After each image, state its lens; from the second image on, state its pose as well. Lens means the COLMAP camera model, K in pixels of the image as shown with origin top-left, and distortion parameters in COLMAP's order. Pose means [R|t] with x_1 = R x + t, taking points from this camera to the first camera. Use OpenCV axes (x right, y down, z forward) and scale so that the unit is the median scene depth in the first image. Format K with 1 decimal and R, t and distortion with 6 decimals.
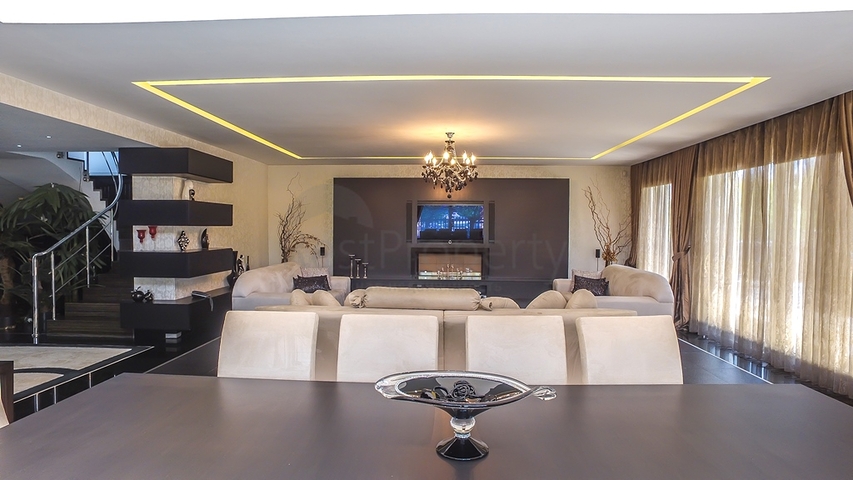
lens RADIAL K [[495.6, 0, 426.5], [0, 495.6, 240.0], [0, 0, 1]] dist [-0.112602, 0.071656]
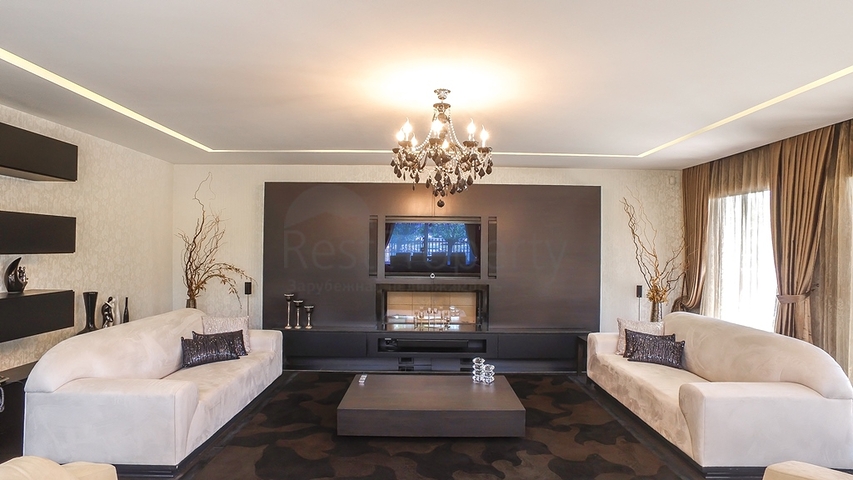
lens RADIAL K [[495.6, 0, 426.5], [0, 495.6, 240.0], [0, 0, 1]] dist [-0.112602, 0.071656]
pose [[0.998295, 0.004417, 0.058210, -0.001334], [-0.001952, 0.999101, -0.042344, -0.016634], [-0.058345, 0.042158, 0.997406, 0.311069]]
